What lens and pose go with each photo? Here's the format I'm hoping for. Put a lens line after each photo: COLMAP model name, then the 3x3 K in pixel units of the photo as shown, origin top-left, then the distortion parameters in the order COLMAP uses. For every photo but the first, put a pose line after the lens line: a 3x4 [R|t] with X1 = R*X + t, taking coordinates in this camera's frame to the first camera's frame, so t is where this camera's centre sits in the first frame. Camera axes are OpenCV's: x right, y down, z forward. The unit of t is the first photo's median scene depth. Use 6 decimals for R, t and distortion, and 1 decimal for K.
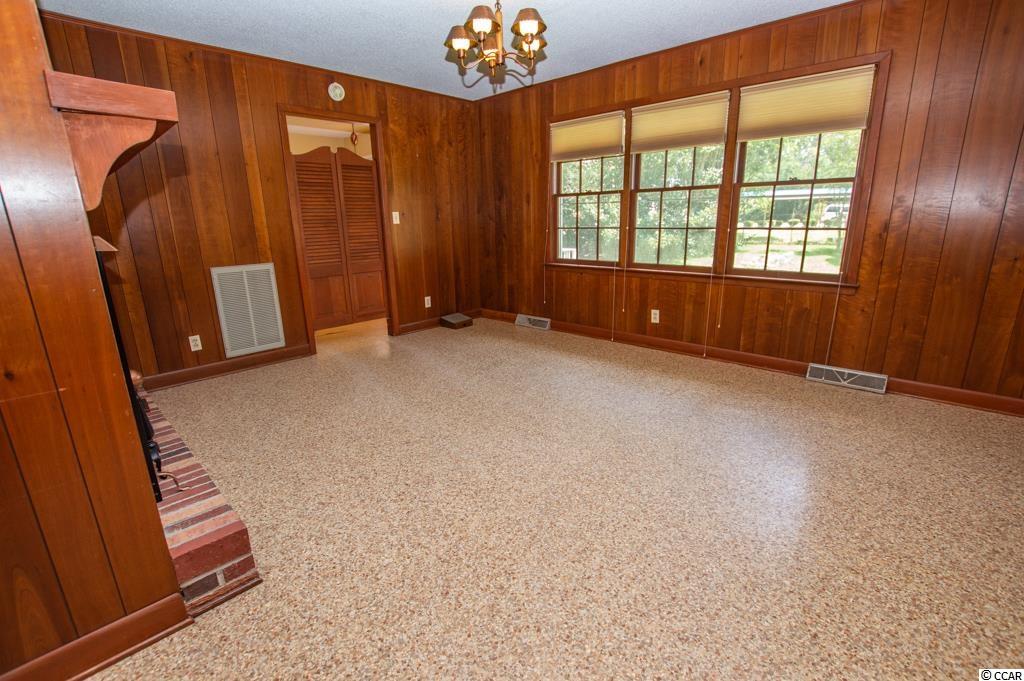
lens RADIAL K [[457.1, 0, 515.4], [0, 457.1, 341.4], [0, 0, 1]] dist [-0.027822, -0.000723]
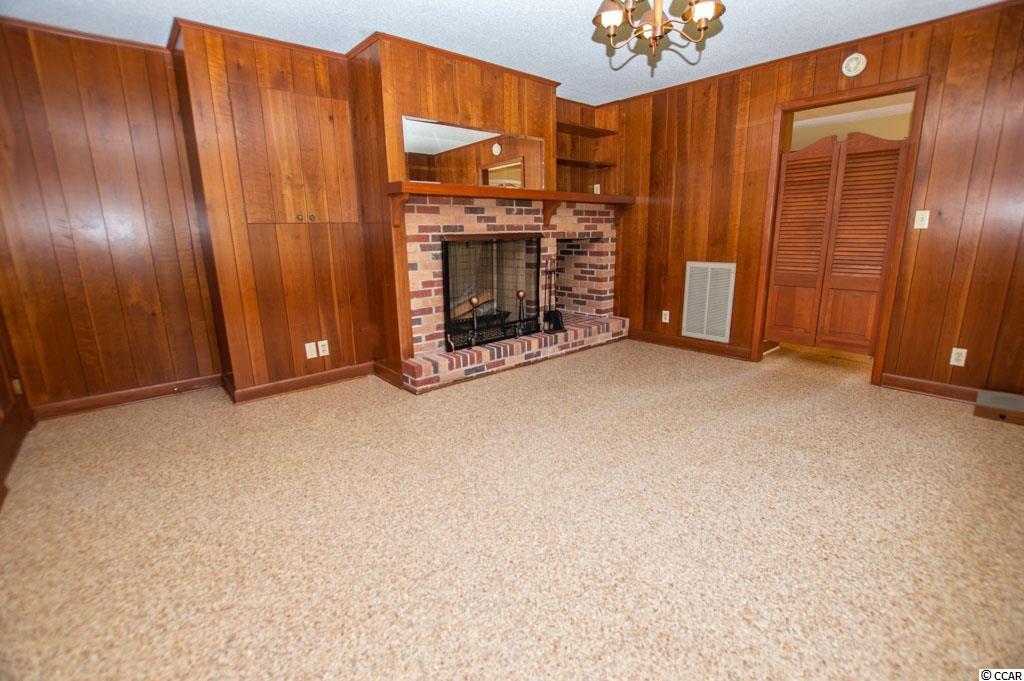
lens RADIAL K [[457.1, 0, 512.7], [0, 457.1, 342.1], [0, 0, 1]] dist [-0.027822, -0.000723]
pose [[-0.104434, 0.251177, -0.962291, 0.638953], [-0.234852, 0.933989, 0.269277, -0.181671], [0.966405, 0.254117, -0.038550, 0.644900]]
